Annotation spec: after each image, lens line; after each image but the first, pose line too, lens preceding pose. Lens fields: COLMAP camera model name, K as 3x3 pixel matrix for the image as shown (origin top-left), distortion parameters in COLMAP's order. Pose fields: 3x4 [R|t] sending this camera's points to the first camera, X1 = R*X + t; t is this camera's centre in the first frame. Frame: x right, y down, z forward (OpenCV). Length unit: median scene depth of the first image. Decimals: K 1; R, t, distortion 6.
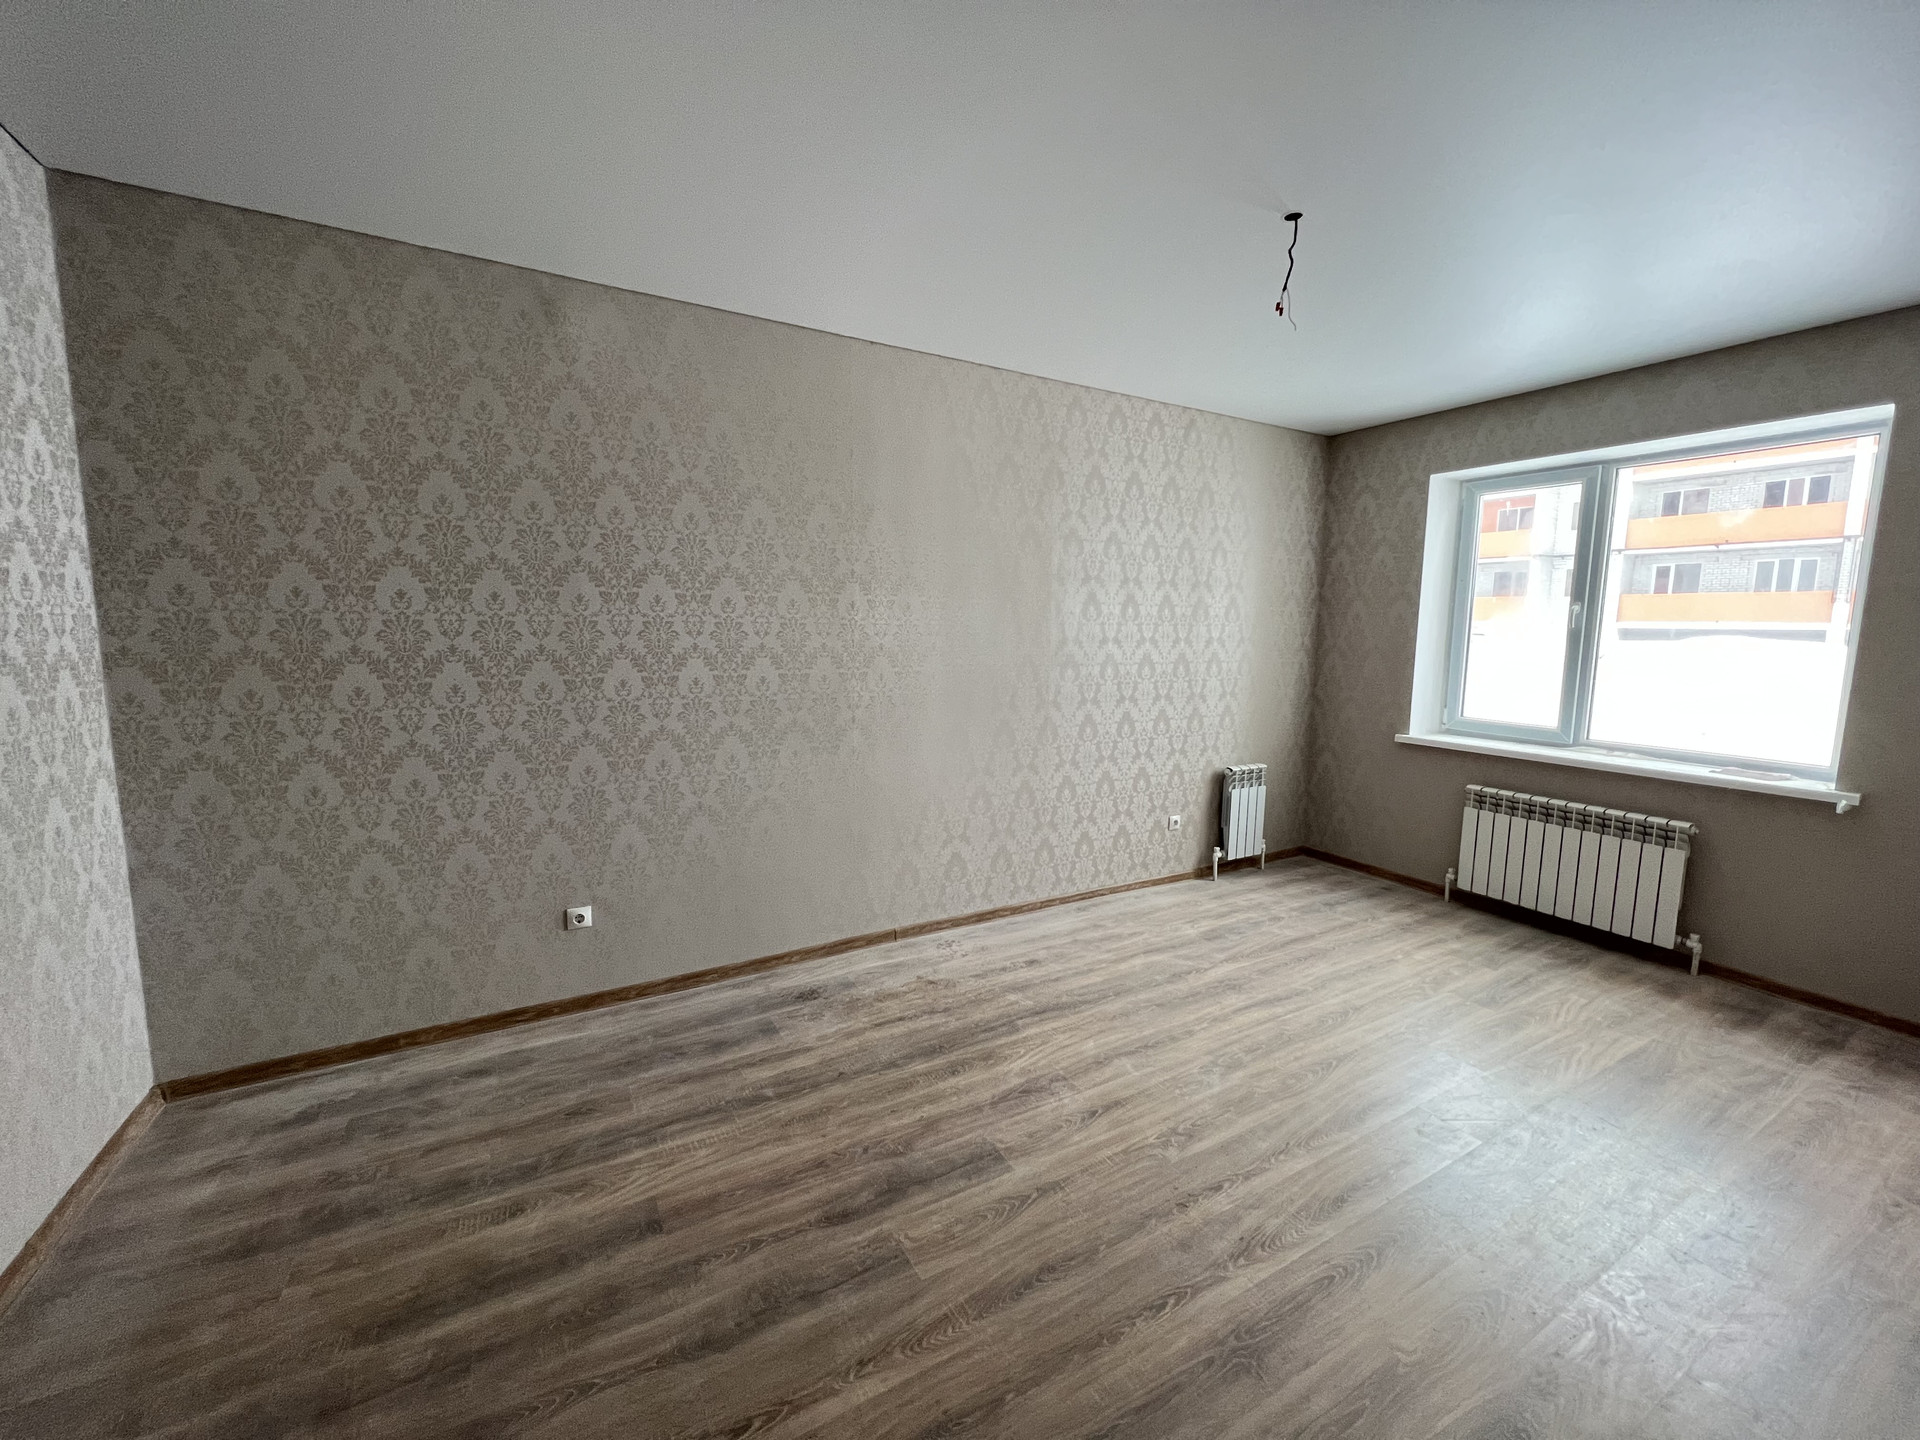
lens RADIAL K [[760.6, 0, 955.9], [0, 760.6, 713.0], [0, 0, 1]] dist [-0.001736, 0.000005]
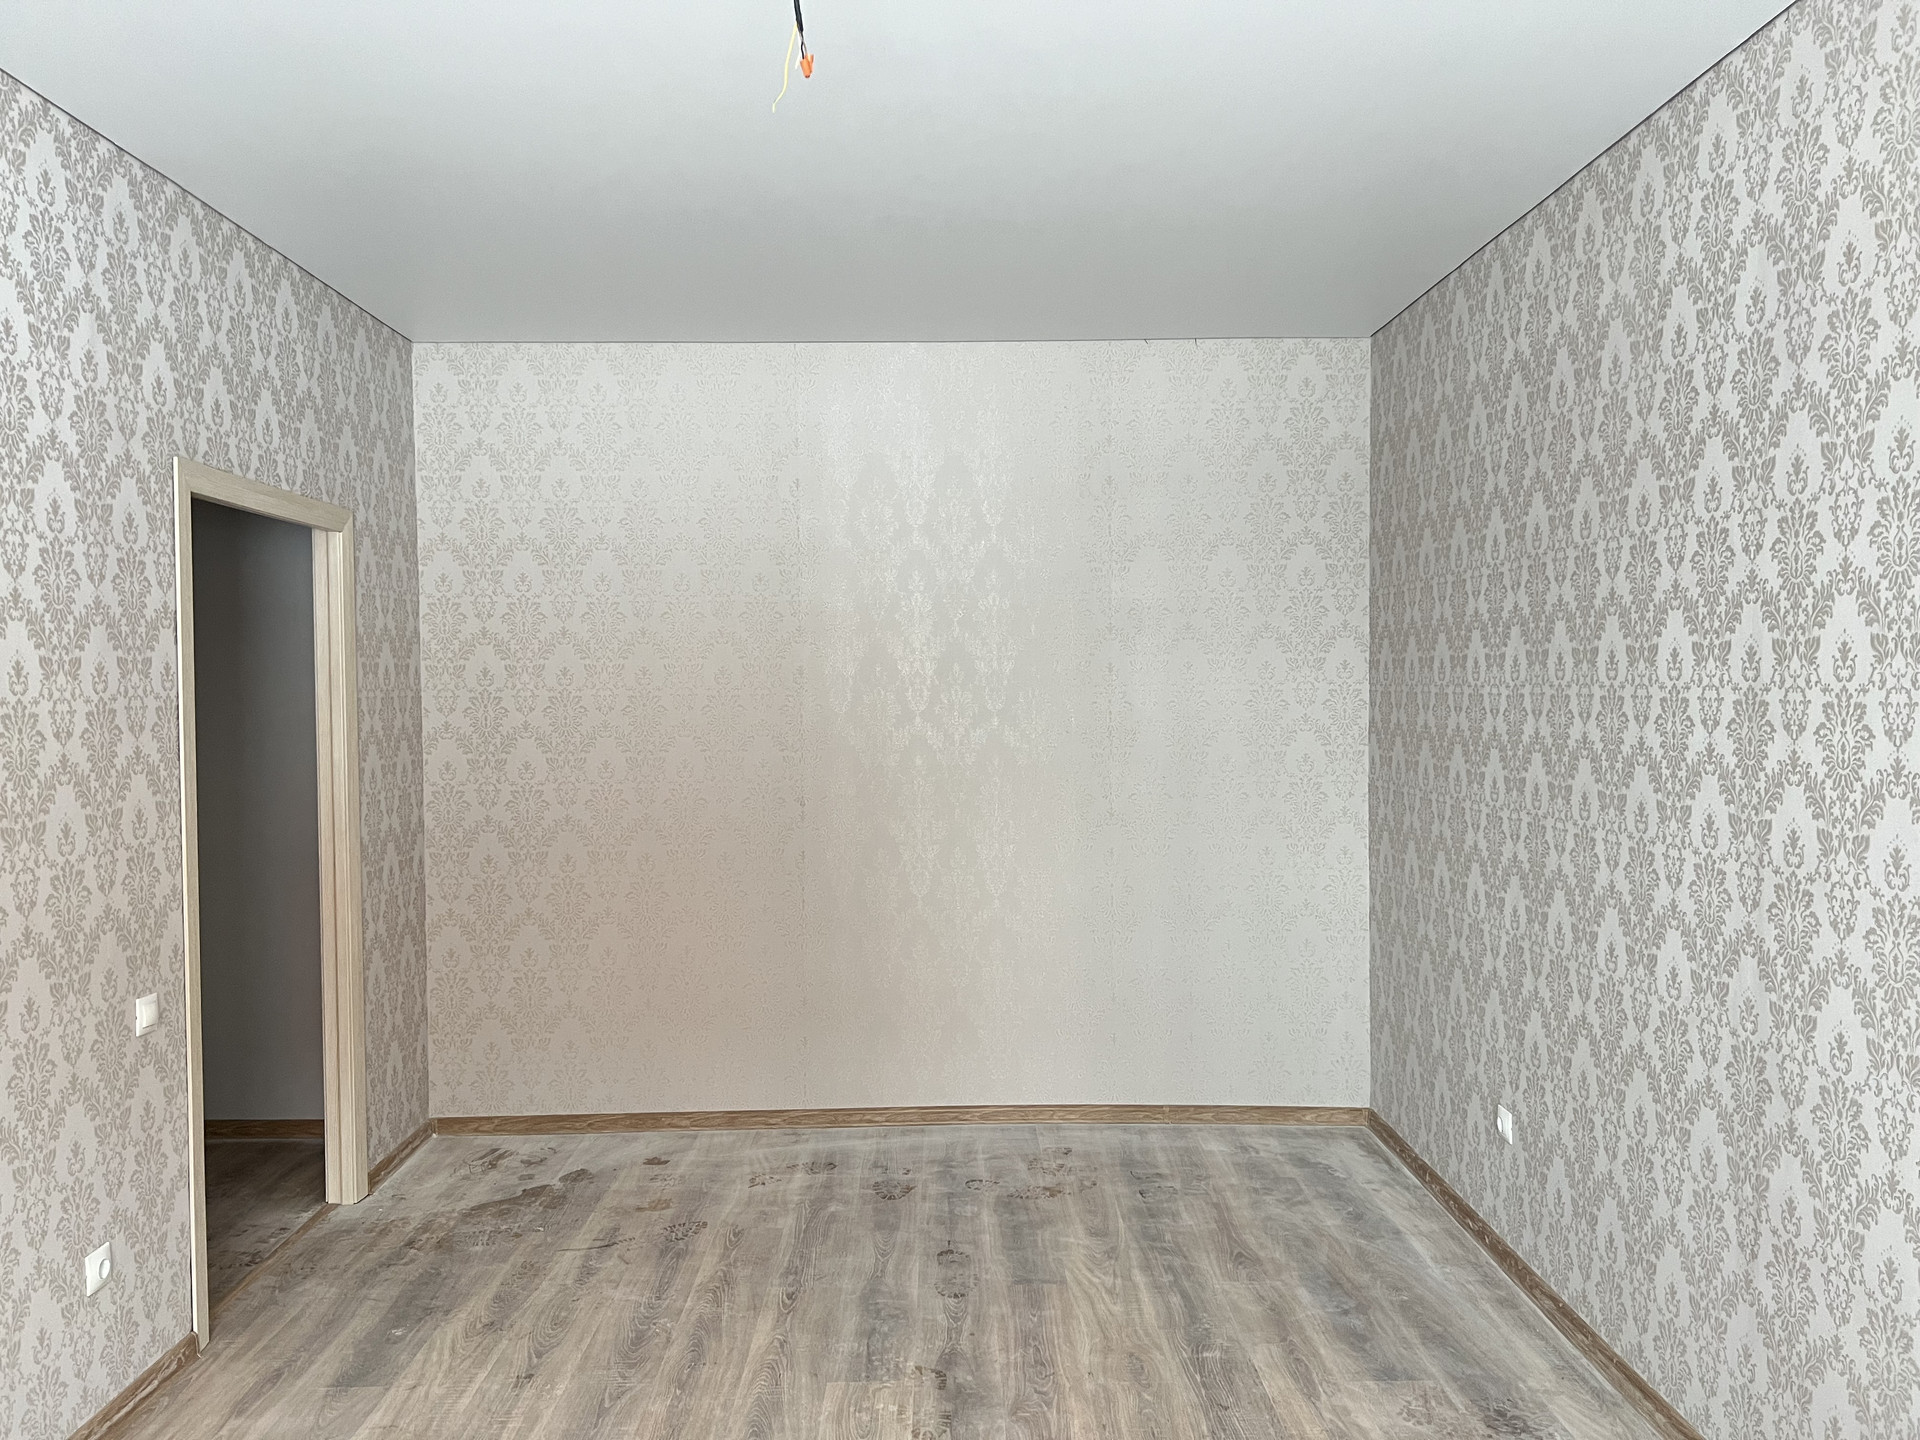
lens RADIAL K [[1430.1, 0, 971.9], [0, 1430.1, 730.0], [0, 0, 1]] dist [0.047254, -0.050677]
pose [[-0.475613, 0.025159, -0.879295, 0.769112], [-0.100461, 0.991497, 0.082709, -0.126343], [0.873899, 0.127673, -0.469042, 1.015651]]
